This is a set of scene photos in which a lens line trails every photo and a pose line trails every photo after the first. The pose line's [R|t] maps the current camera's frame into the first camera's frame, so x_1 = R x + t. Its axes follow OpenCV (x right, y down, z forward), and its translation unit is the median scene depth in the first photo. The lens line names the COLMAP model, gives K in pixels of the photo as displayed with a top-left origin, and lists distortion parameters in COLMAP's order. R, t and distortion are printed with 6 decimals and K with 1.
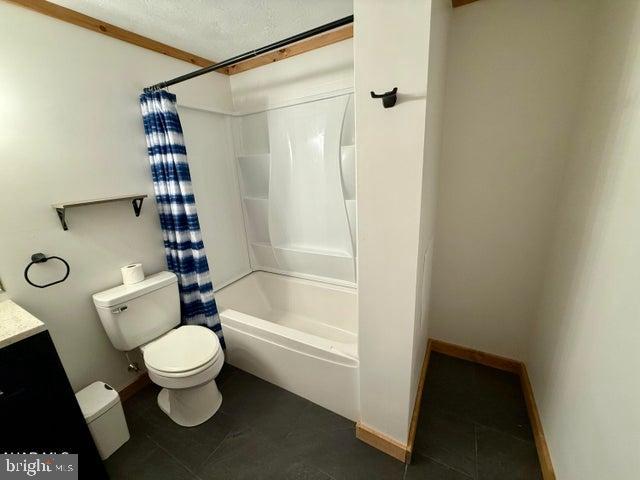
lens RADIAL K [[255.8, 0, 320.0], [0, 255.8, 240.0], [0, 0, 1]] dist [-0.000902, -0.000134]
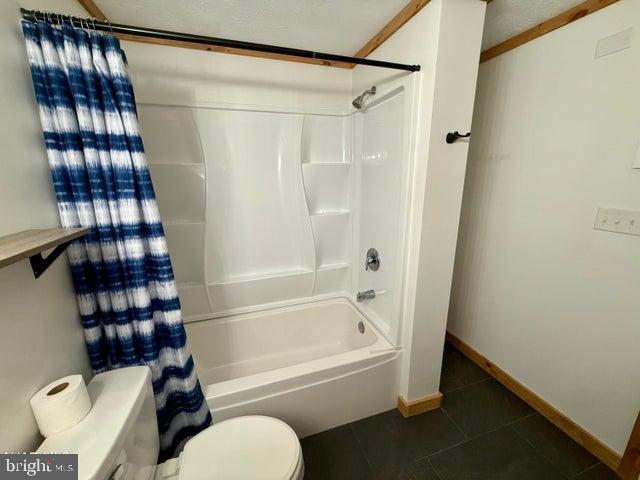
lens RADIAL K [[255.8, 0, 320.0], [0, 255.8, 240.0], [0, 0, 1]] dist [-0.000902, -0.000134]
pose [[0.678071, -0.130465, 0.723325, -0.676313], [0.180047, 0.983620, 0.008631, -0.069446], [-0.712603, 0.124380, 0.690454, 0.312416]]
